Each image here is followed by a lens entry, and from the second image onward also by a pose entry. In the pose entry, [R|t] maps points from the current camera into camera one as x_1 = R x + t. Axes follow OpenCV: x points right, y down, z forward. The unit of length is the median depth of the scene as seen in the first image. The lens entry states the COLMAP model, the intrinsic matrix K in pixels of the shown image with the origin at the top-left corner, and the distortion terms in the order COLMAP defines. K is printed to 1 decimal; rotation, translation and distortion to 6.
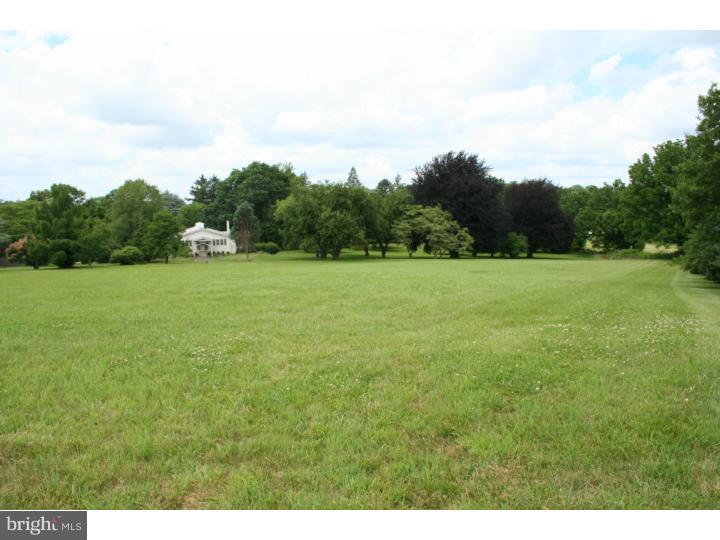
lens RADIAL K [[615.3, 0, 376.3], [0, 615.3, 272.0], [0, 0, 1]] dist [-0.120638, 0.172203]
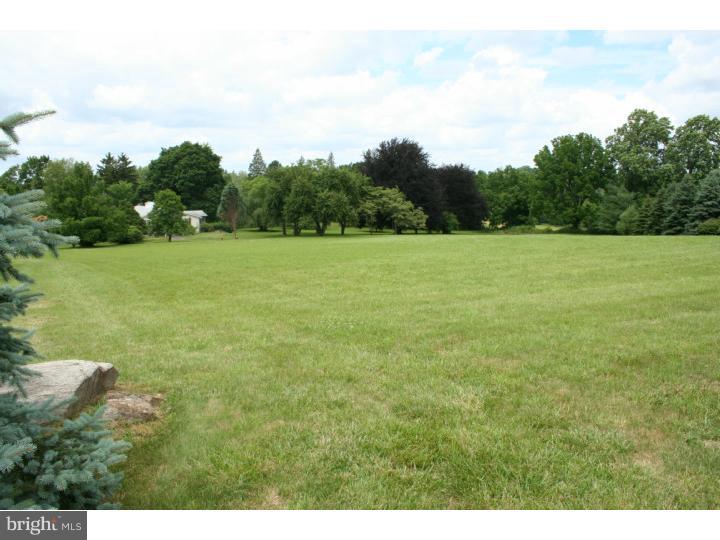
lens RADIAL K [[615.3, 0, 376.3], [0, 615.3, 272.0], [0, 0, 1]] dist [-0.120638, 0.172203]
pose [[0.957091, -0.029113, 0.288320, -0.238881], [0.020509, 0.999251, 0.032816, 0.008094], [-0.289060, -0.025495, 0.956972, -0.060514]]
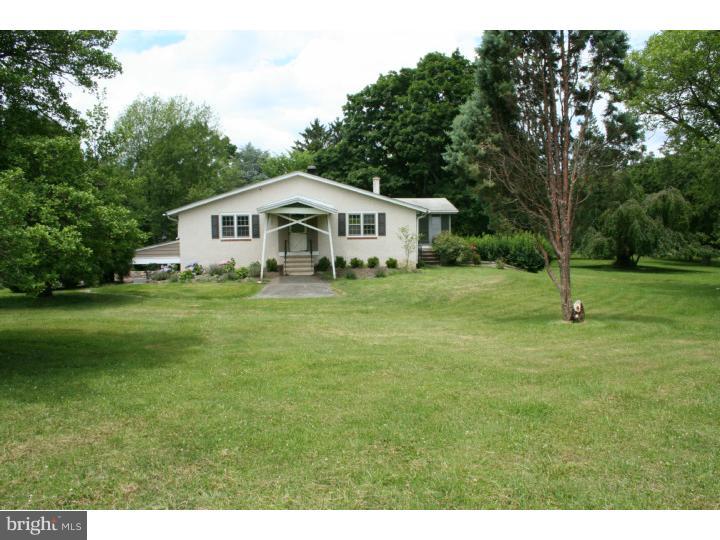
lens RADIAL K [[615.3, 0, 376.3], [0, 615.3, 272.0], [0, 0, 1]] dist [-0.120638, 0.172203]
pose [[0.982670, 0.023416, -0.183878, -0.194043], [-0.028061, 0.999348, -0.022703, -0.020896], [0.183226, 0.027469, 0.982687, 0.713149]]
